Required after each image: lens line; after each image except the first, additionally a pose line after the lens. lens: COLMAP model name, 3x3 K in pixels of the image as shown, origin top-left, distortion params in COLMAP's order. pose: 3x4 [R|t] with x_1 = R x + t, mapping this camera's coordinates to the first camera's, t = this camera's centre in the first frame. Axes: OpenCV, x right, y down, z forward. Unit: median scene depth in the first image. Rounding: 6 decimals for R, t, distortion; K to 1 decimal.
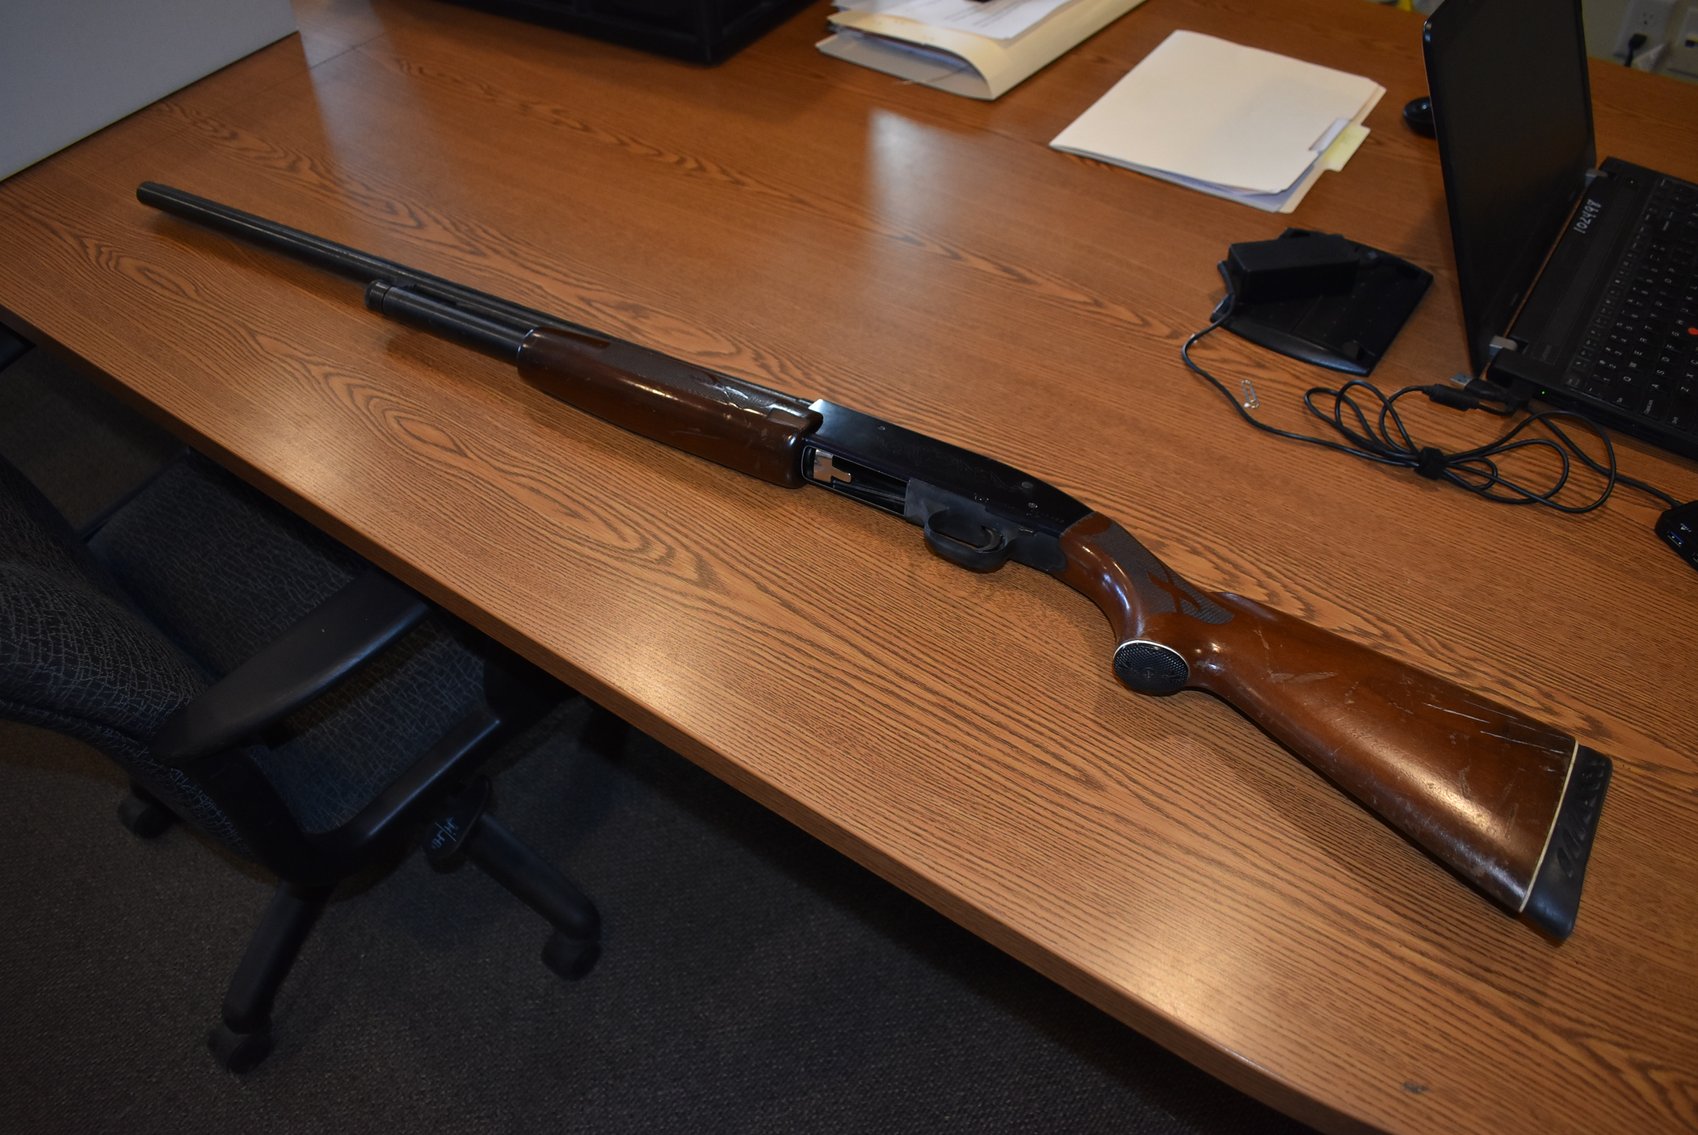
lens RADIAL K [[1298.6, 0, 857.7], [0, 1298.6, 571.7], [0, 0, 1]] dist [-0.108803, 0.022789]
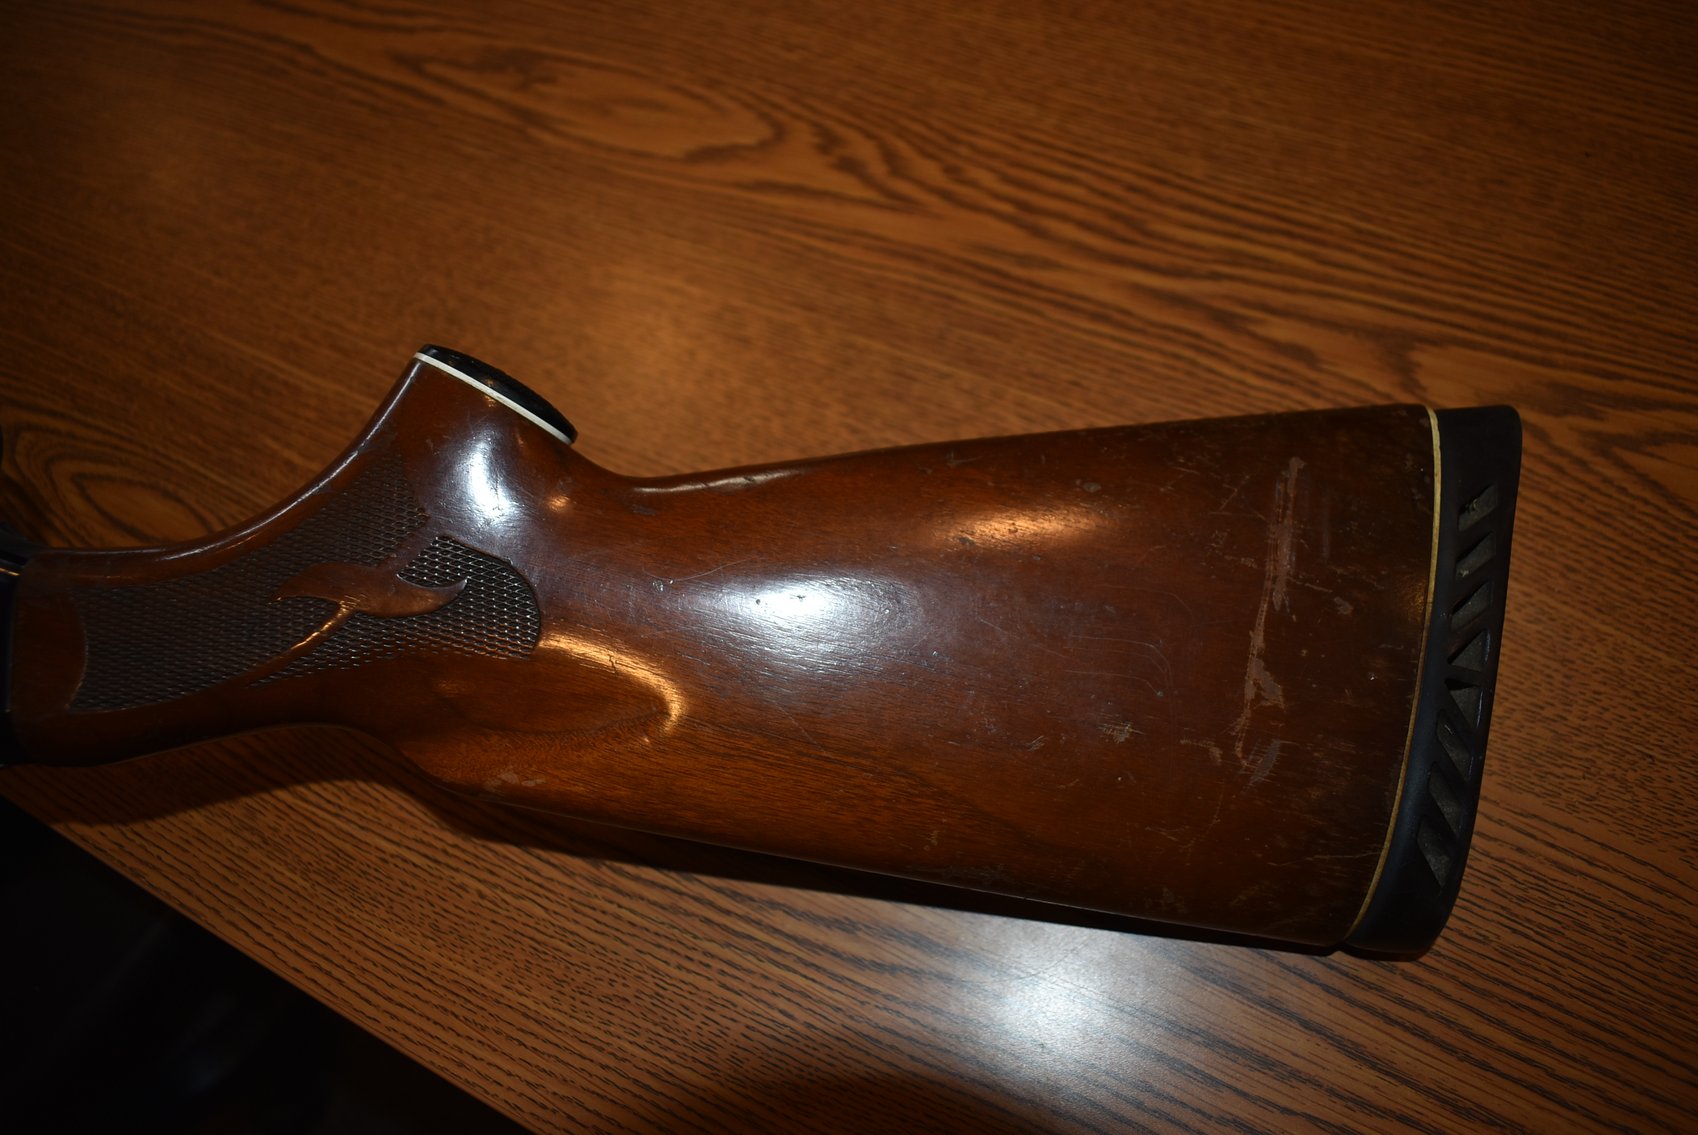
lens RADIAL K [[1298.6, 0, 852.7], [0, 1298.6, 567.0], [0, 0, 1]] dist [-0.108803, 0.022789]
pose [[0.980723, -0.190530, -0.043370, -0.088220], [0.193268, 0.913084, 0.359062, -0.215407], [-0.028812, -0.360523, 0.932305, 0.627110]]
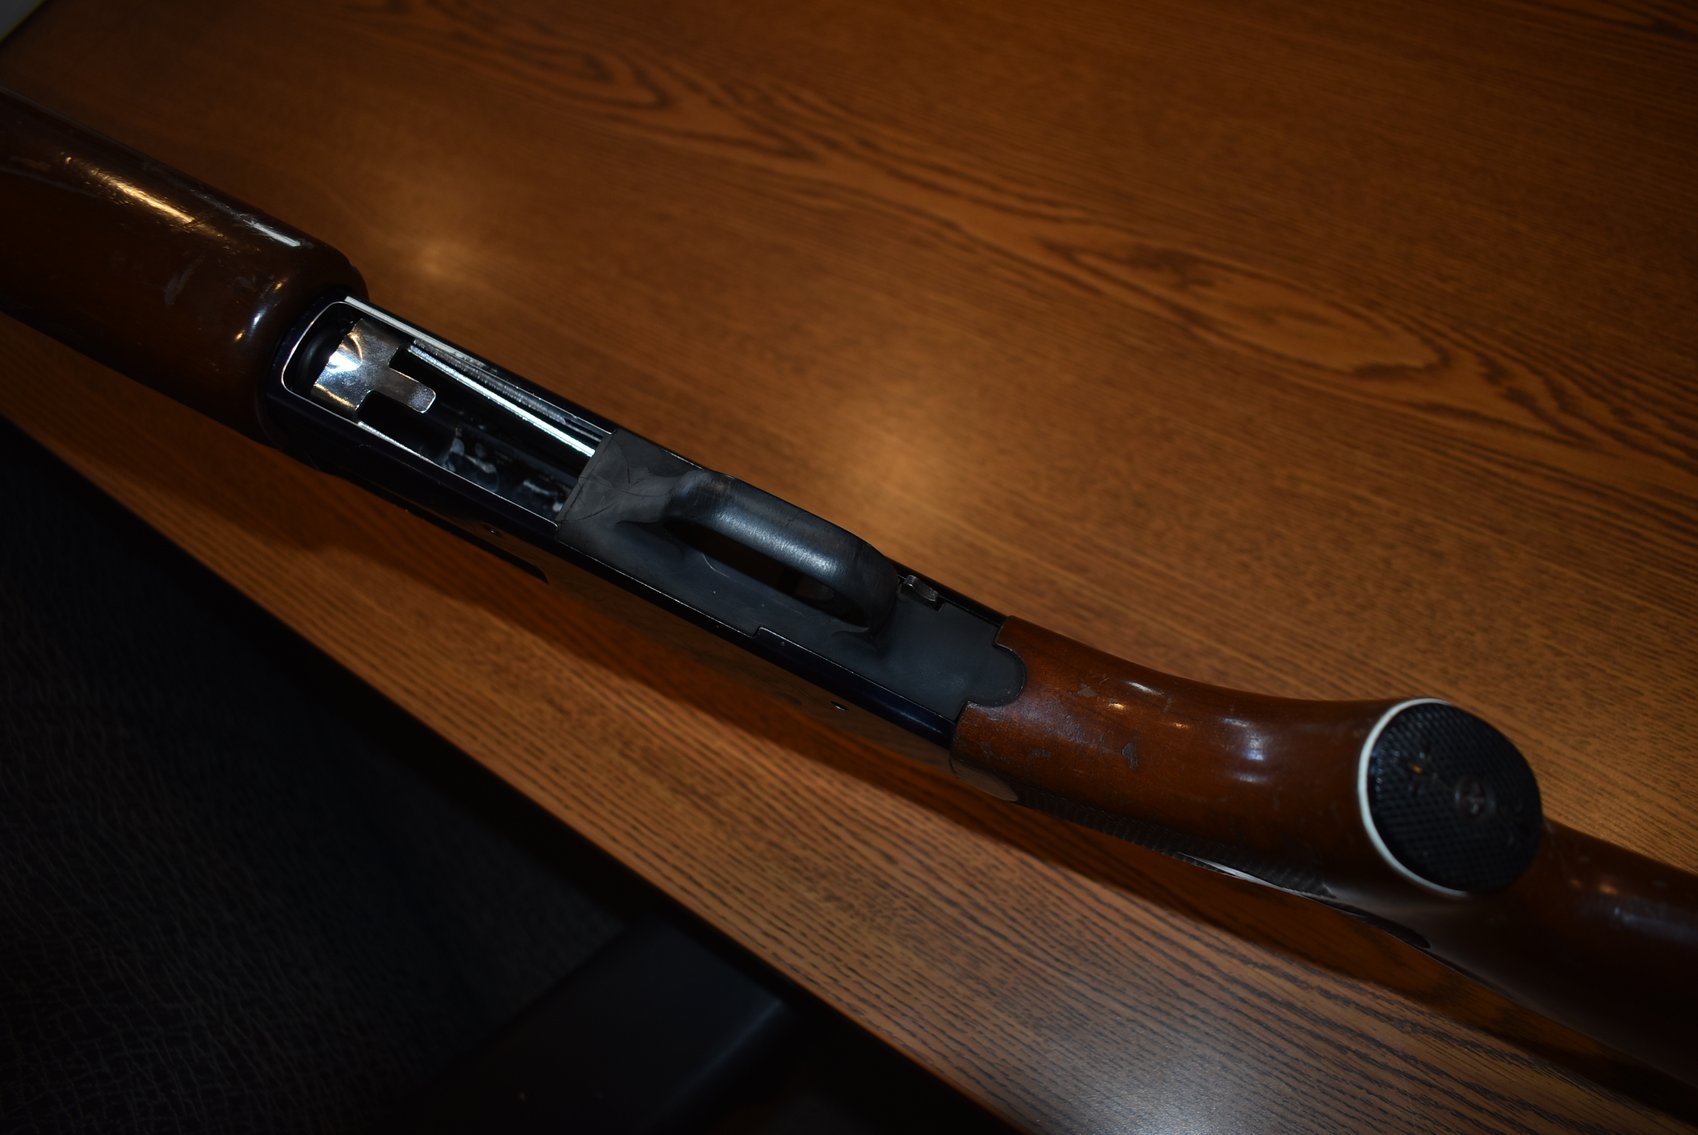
lens RADIAL K [[1298.6, 0, 851.7], [0, 1298.6, 567.4], [0, 0, 1]] dist [-0.108803, 0.022789]
pose [[0.986868, -0.097134, -0.129062, -0.288281], [0.126941, 0.960460, 0.247795, -0.273994], [0.099889, -0.260924, 0.960177, 0.601338]]
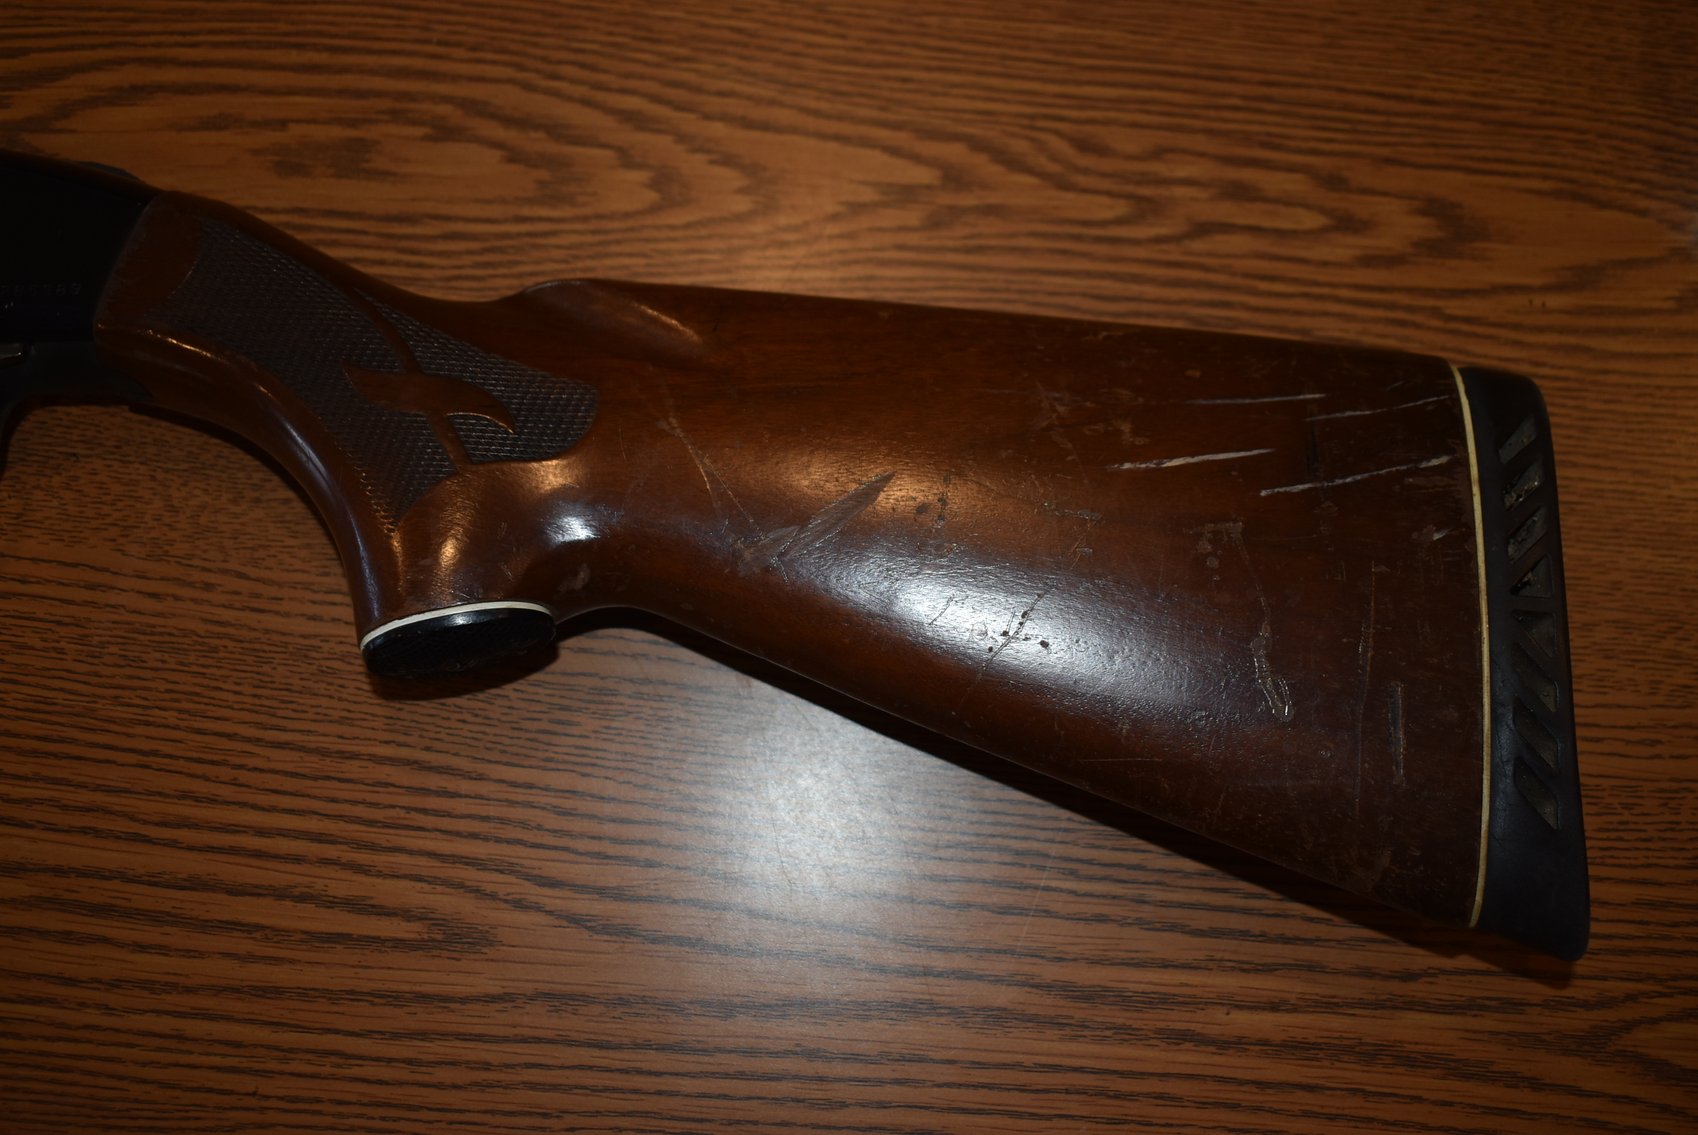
lens RADIAL K [[1753.8, 0, 850.8], [0, 1753.8, 567.2], [0, 0, 1]] dist [-0.073519, 0.000000]
pose [[0.862265, -0.486261, 0.141591, 0.220097], [0.332877, 0.754841, 0.565162, -0.167133], [-0.381695, -0.440187, 0.812739, 0.445852]]
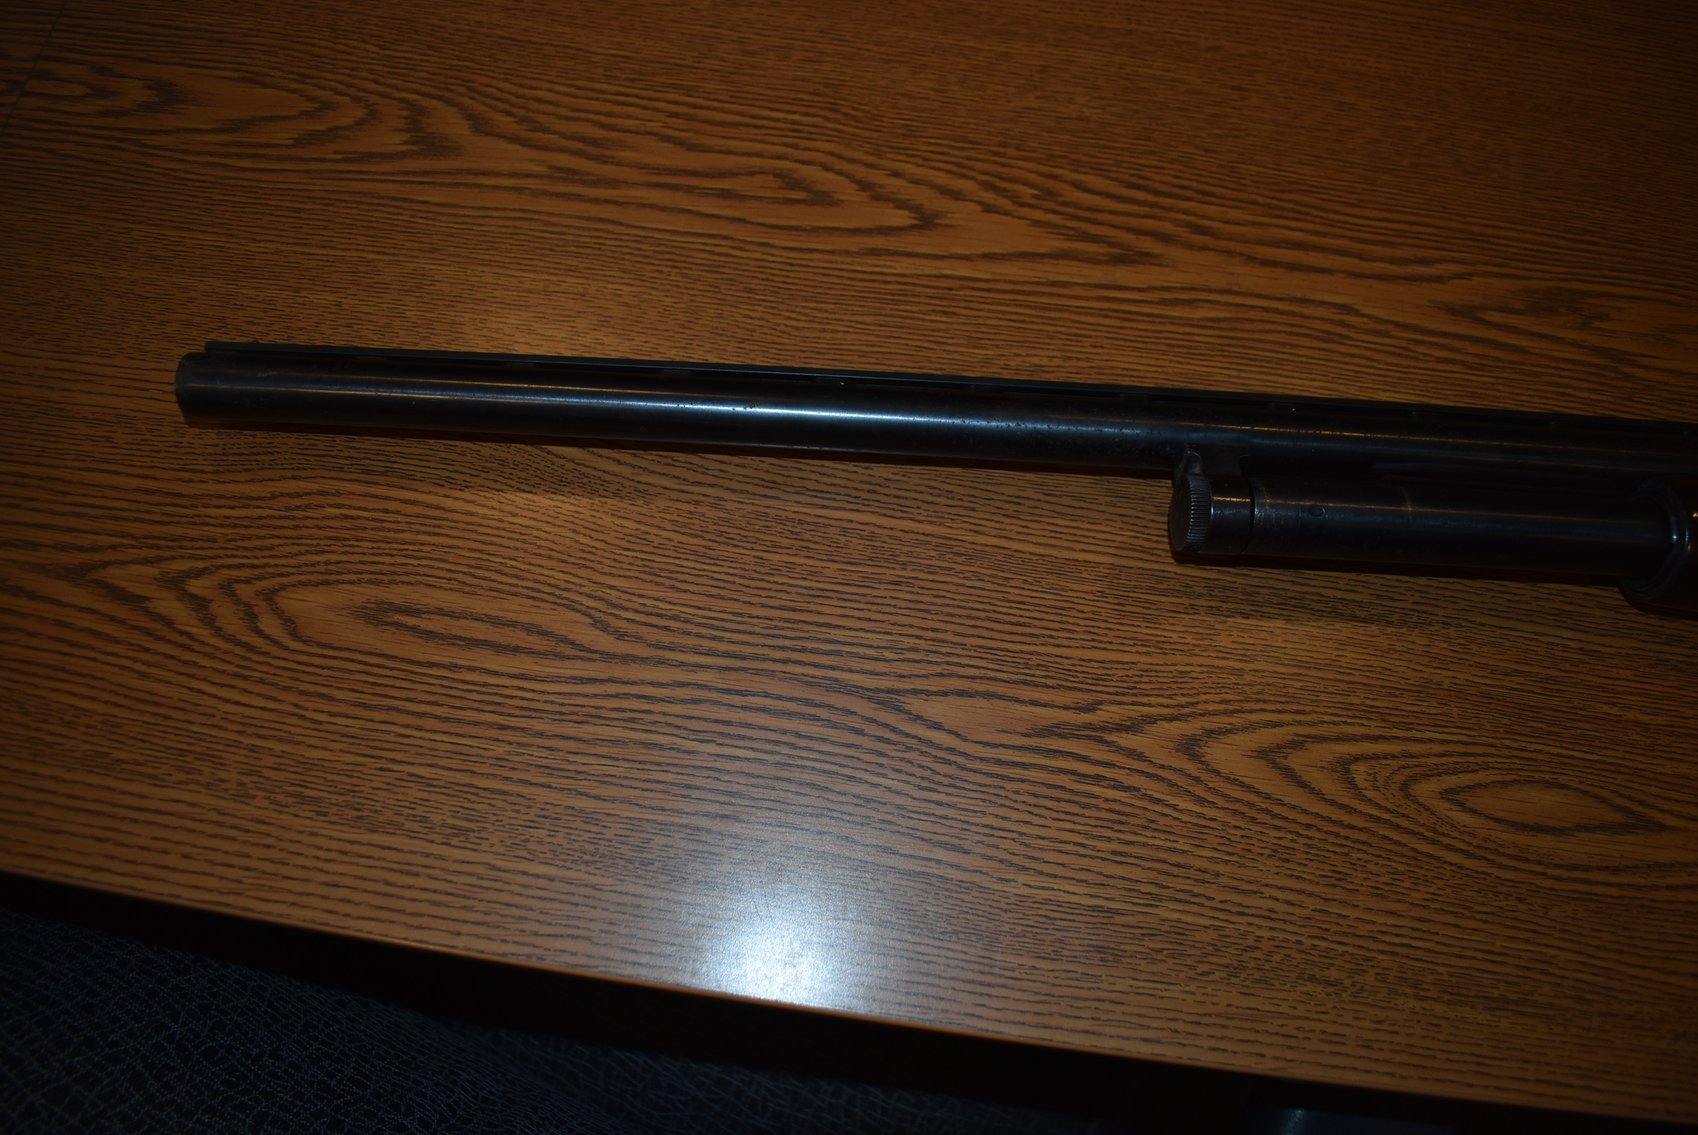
lens RADIAL K [[1298.6, 0, 842.9], [0, 1298.6, 571.0], [0, 0, 1]] dist [-0.108803, 0.022789]
pose [[0.886848, -0.412716, 0.207766, -0.665266], [0.290406, 0.847601, 0.444114, -0.487613], [-0.359395, -0.333525, 0.871548, 0.783757]]
